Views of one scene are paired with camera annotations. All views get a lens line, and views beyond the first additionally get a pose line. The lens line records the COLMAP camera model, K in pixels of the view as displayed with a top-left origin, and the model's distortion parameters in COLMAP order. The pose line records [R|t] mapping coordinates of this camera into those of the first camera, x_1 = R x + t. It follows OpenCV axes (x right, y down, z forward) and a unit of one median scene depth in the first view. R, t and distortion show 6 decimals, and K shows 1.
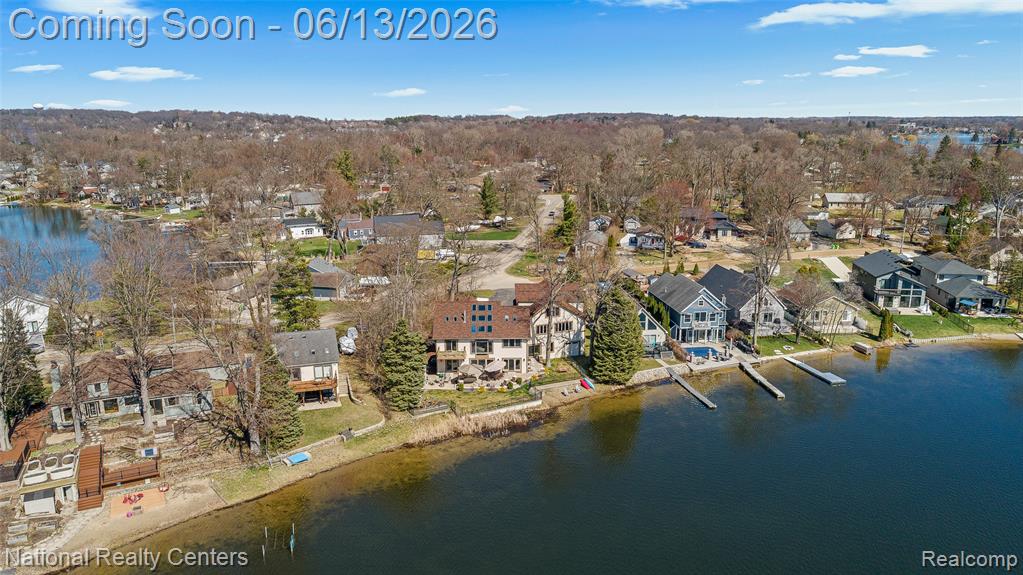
lens RADIAL K [[723.8, 0, 456.4], [0, 723.8, 286.7], [0, 0, 1]] dist [0.001418, 0.000391]
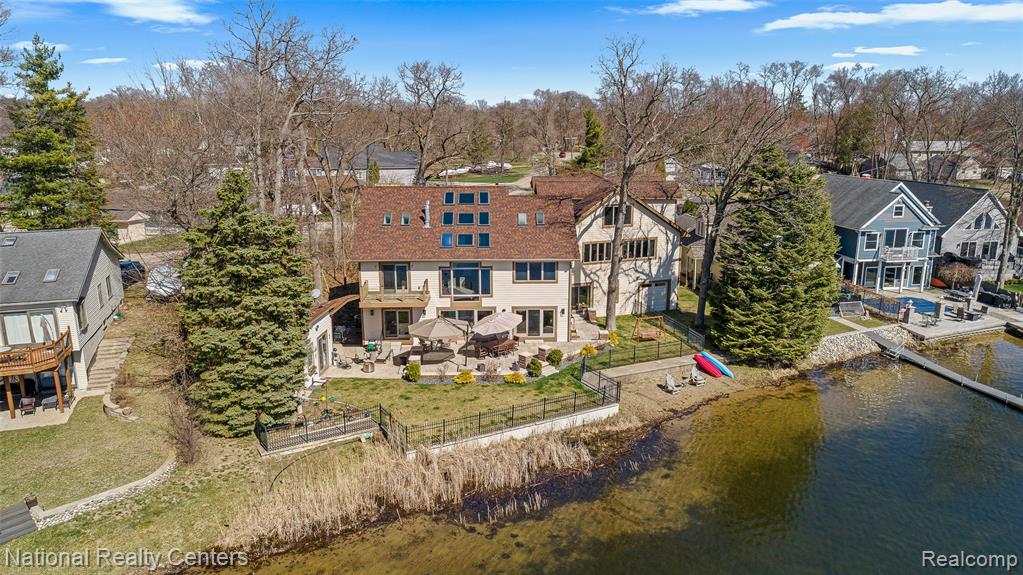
lens RADIAL K [[645.0, 0, 470.0], [0, 645.0, 291.8], [0, 0, 1]] dist [0.000899, 0.001305]
pose [[0.999514, 0.001768, 0.031123, 0.025674], [-0.001321, 0.999896, -0.014362, 0.095644], [-0.031145, 0.014314, 0.999412, 0.617440]]
